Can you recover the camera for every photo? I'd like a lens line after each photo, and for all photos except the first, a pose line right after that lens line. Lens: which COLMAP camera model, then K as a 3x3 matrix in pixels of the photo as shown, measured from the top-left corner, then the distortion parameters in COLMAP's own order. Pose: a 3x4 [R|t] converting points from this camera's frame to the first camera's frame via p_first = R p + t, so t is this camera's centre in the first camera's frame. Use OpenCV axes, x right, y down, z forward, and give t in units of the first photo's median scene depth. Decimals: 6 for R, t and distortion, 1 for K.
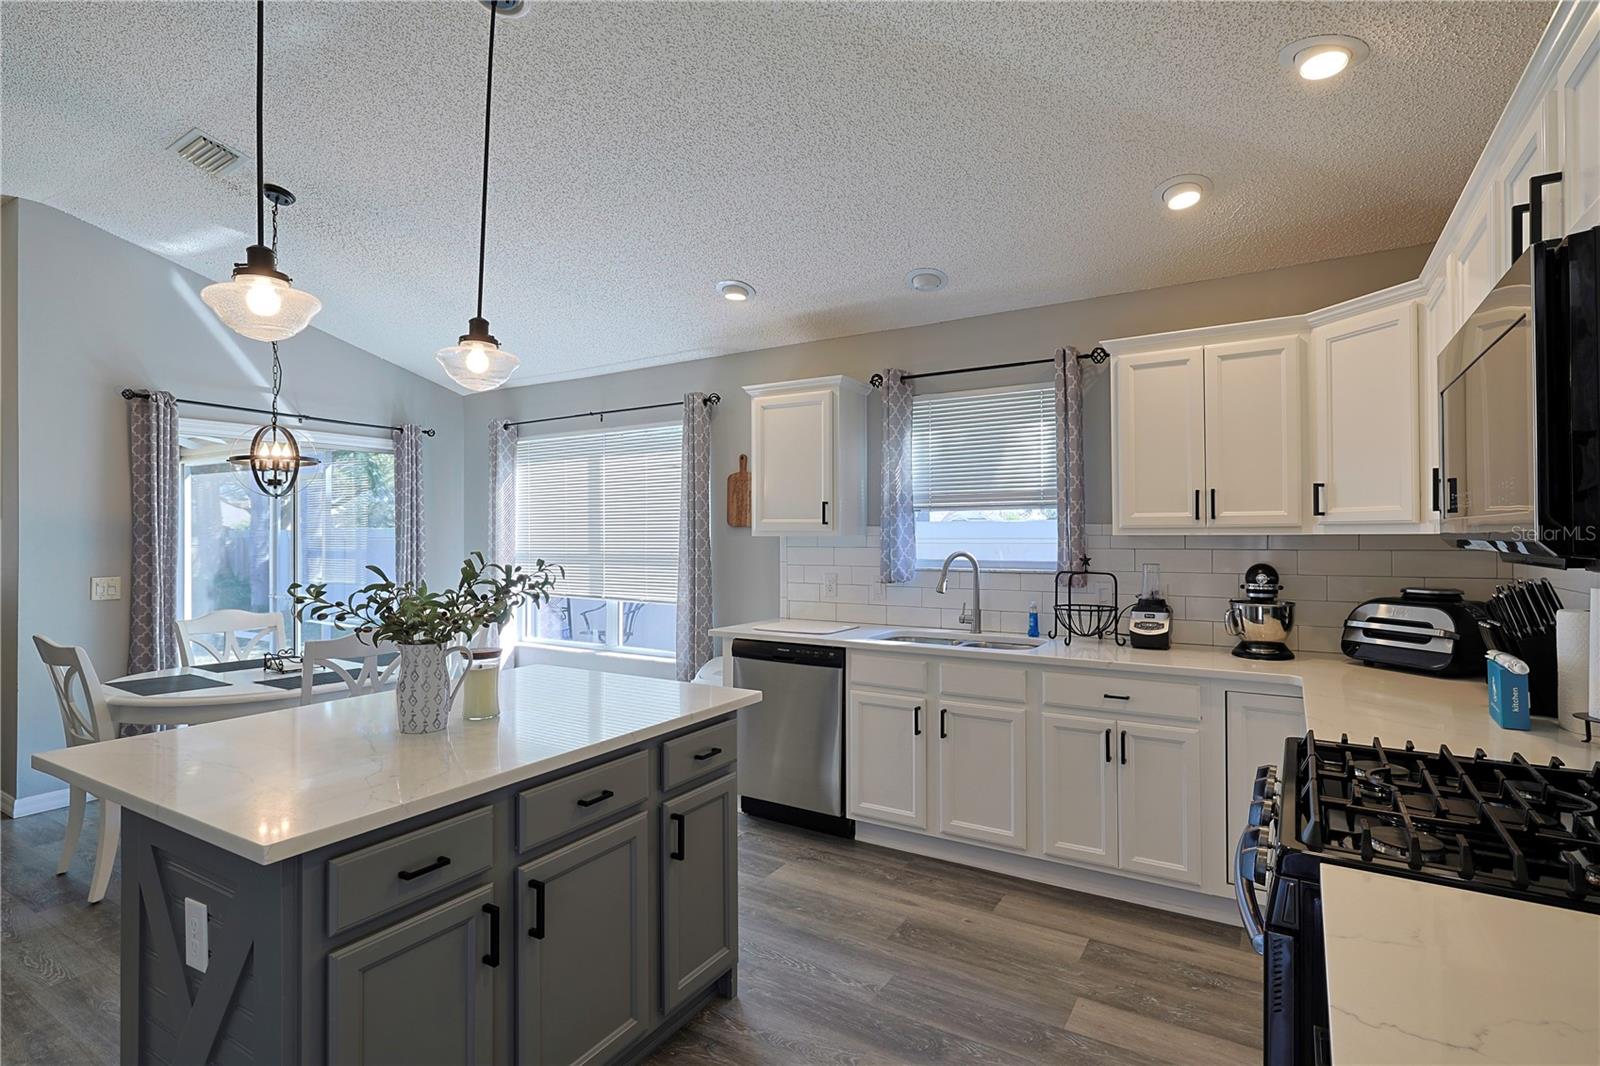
lens RADIAL K [[785.6, 0, 800.0], [0, 785.6, 527.1], [0, 0, 1]] dist [-0.000514, 0.000046]
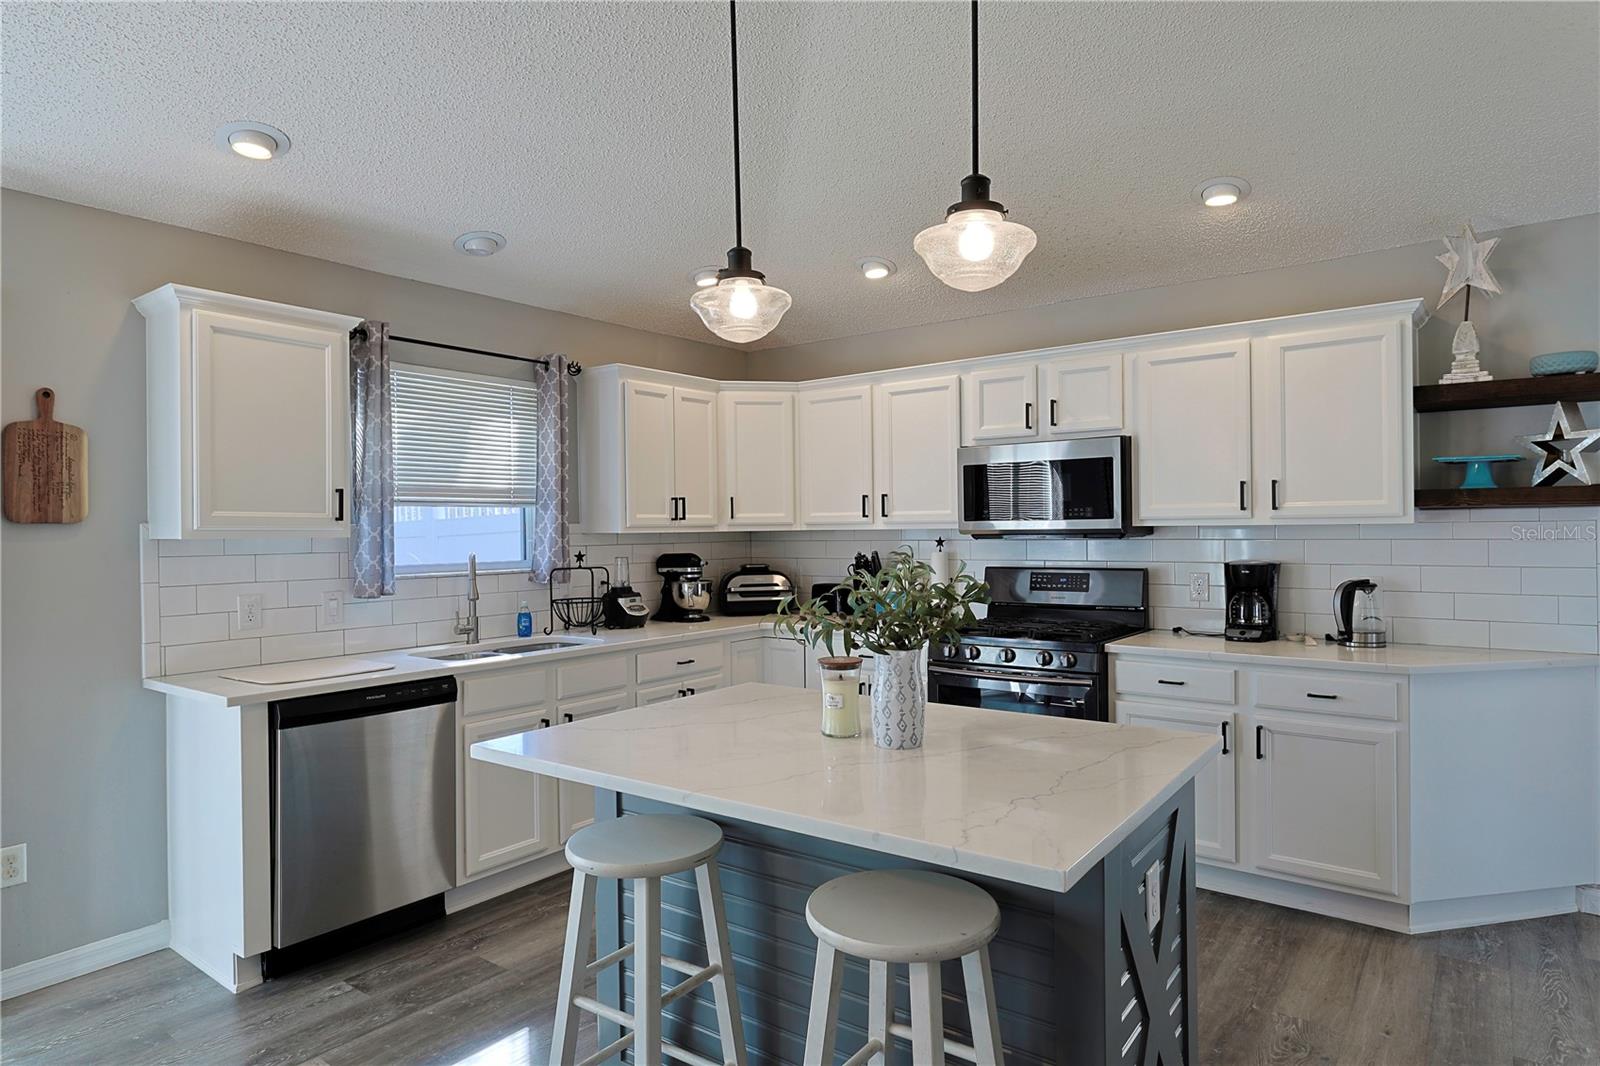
lens RADIAL K [[915.3, 0, 802.3], [0, 915.3, 532.5], [0, 0, 1]] dist [-0.001011, 0.001118]
pose [[0.092023, 0.003039, 0.995752, -0.893069], [0.007161, 0.999967, -0.003713, 0.016485], [-0.995731, 0.007473, 0.091998, 0.598441]]
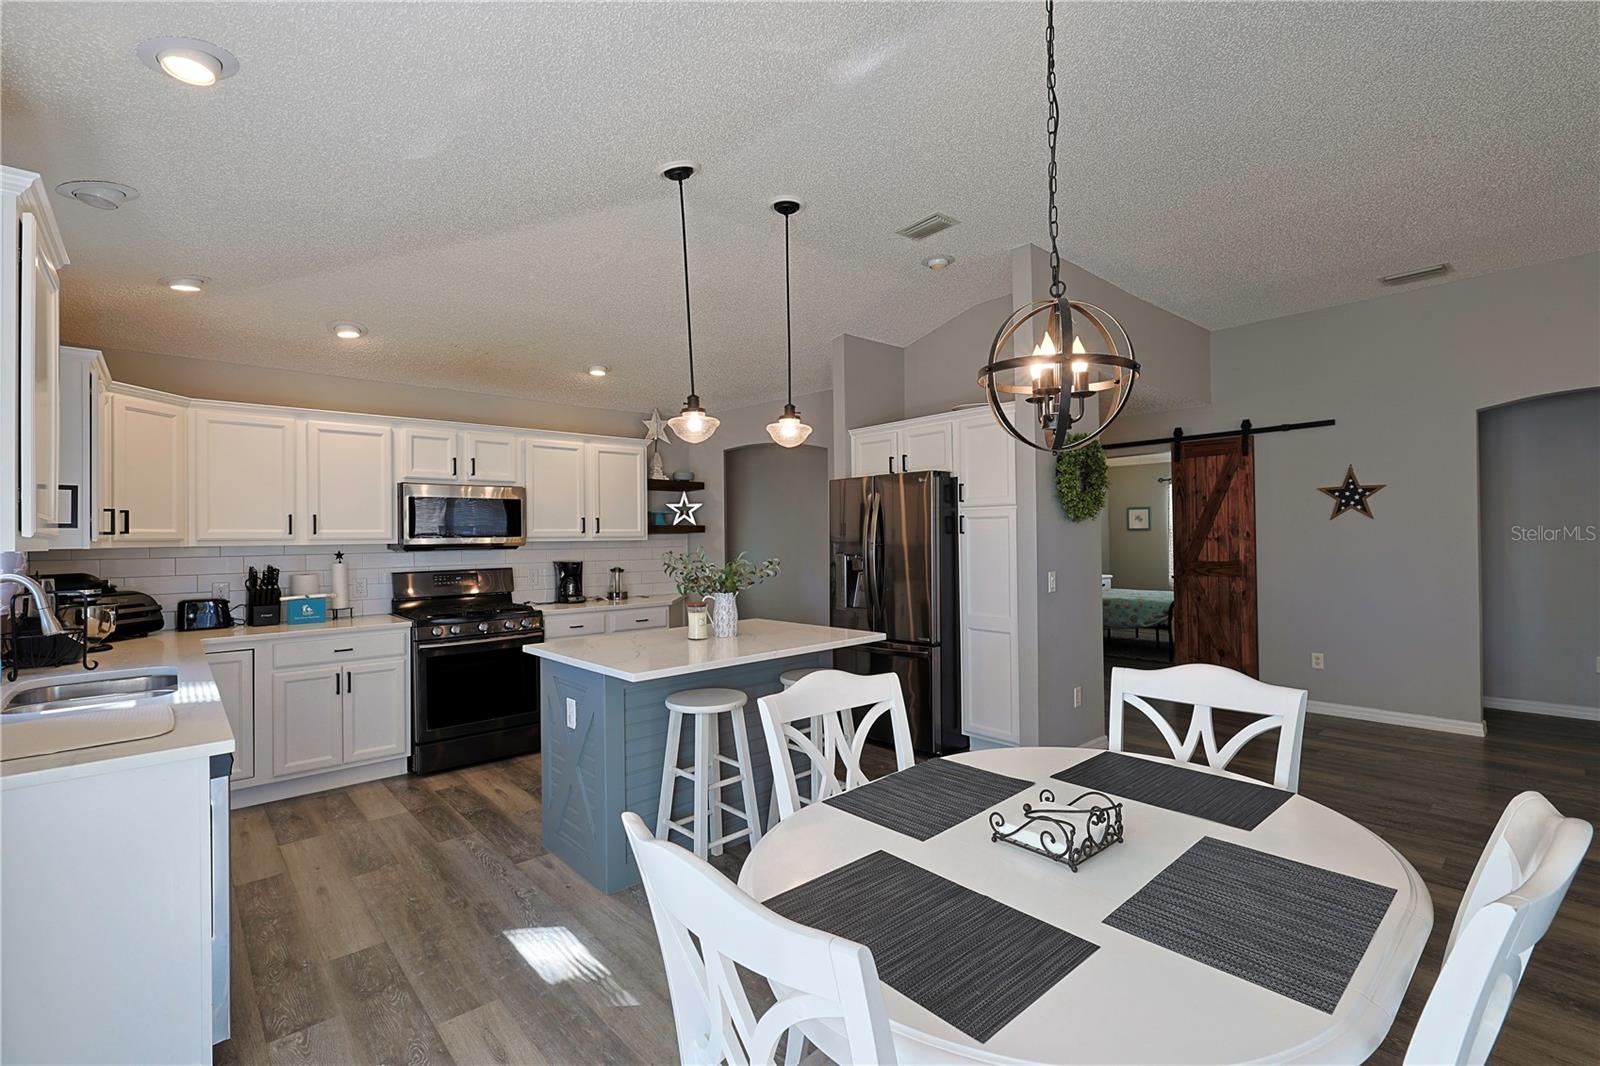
lens RADIAL K [[706.7, 0, 798.5], [0, 706.7, 531.4], [0, 0, 1]] dist [0.000338, 0.000182]
pose [[-0.957855, 0.022733, 0.286352, -0.683476], [0.019313, 0.999705, -0.014761, 0.018700], [-0.286603, -0.008608, -0.958011, 1.554892]]
